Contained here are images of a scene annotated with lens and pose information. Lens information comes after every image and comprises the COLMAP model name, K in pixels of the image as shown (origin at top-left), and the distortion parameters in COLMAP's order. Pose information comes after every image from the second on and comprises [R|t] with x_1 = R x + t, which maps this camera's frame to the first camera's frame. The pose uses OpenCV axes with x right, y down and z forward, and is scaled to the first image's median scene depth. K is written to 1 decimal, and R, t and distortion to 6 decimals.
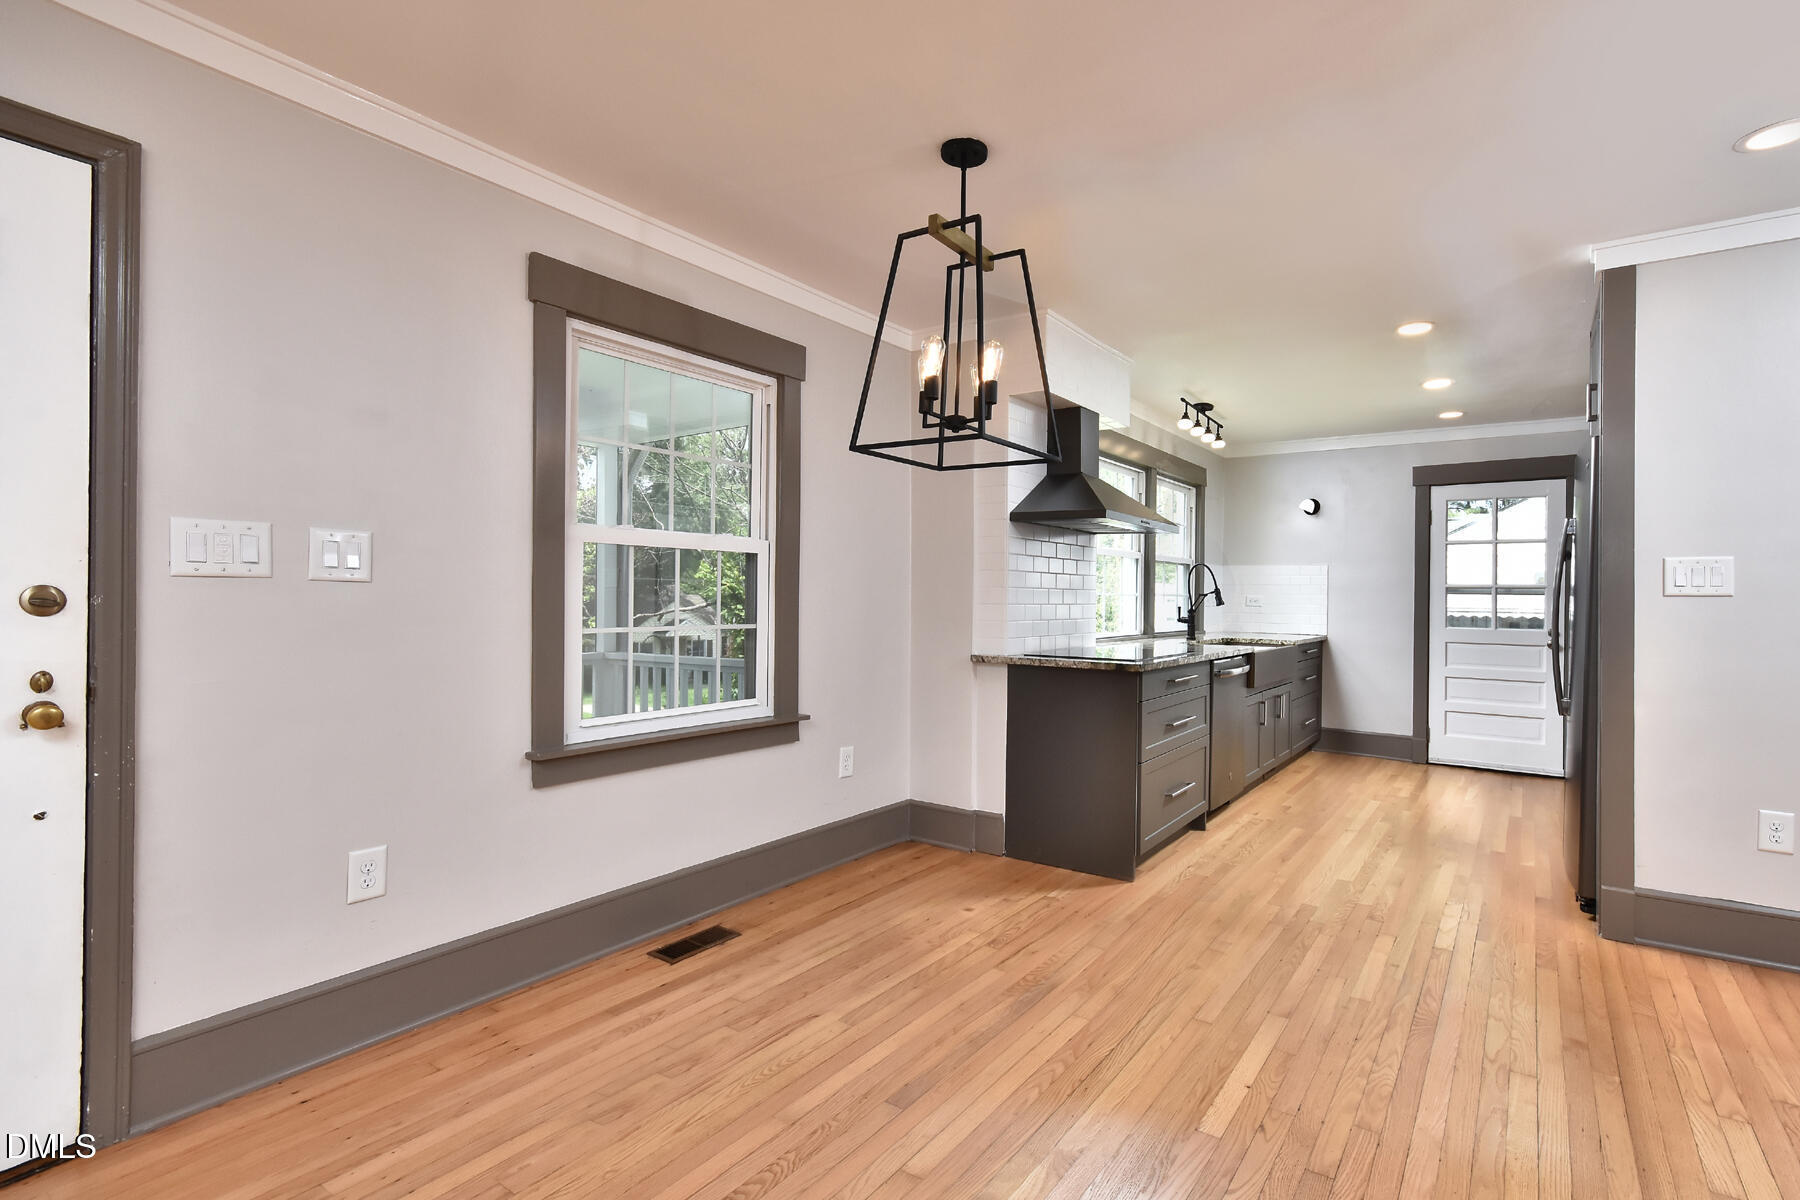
lens RADIAL K [[832.1, 0, 906.6], [0, 832.1, 601.3], [0, 0, 1]] dist [-0.005759, -0.000073]
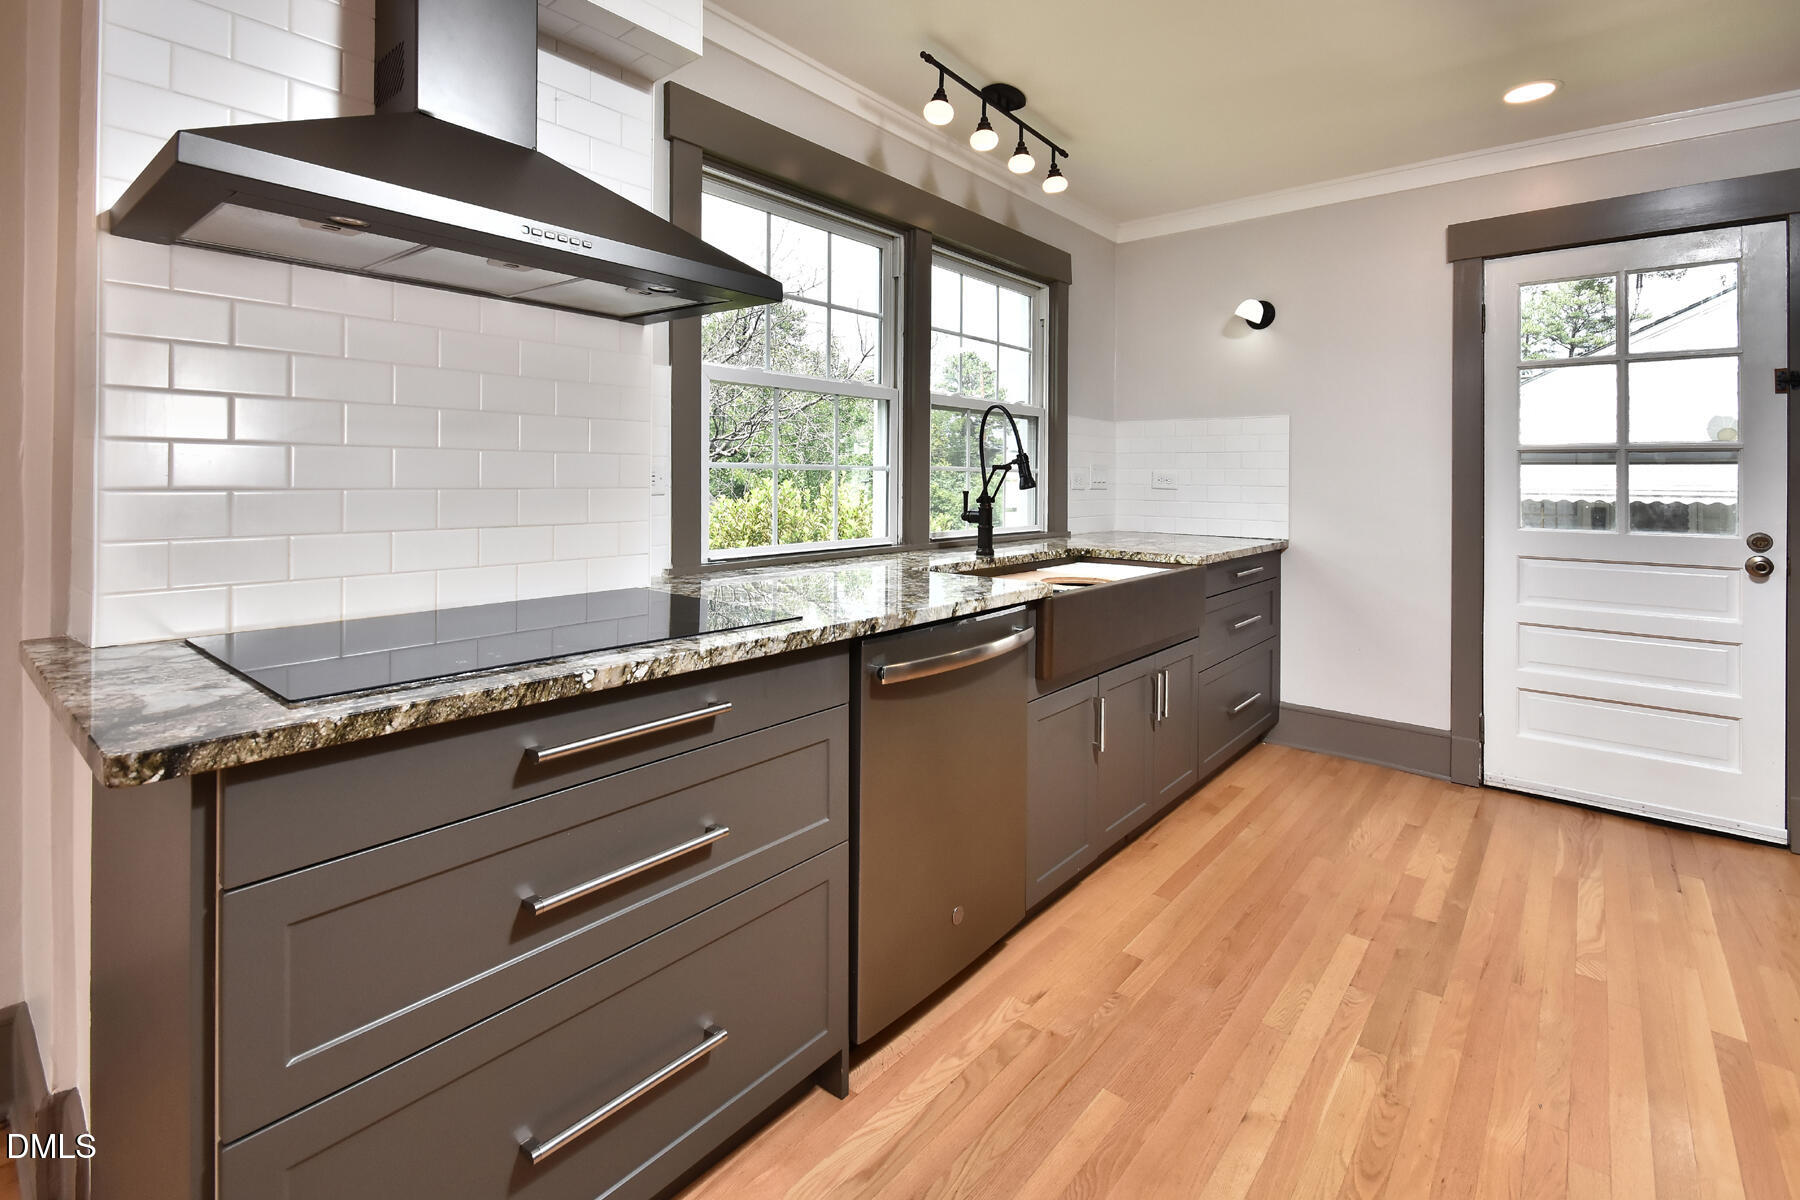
lens RADIAL K [[832.1, 0, 832.8], [0, 832.1, 482.7], [0, 0, 1]] dist [-0.005759, -0.000073]
pose [[0.995102, -0.007640, -0.098554, 0.286235], [0.007206, 0.999963, -0.004768, 0.003240], [0.098587, 0.004034, 0.995120, 0.460748]]
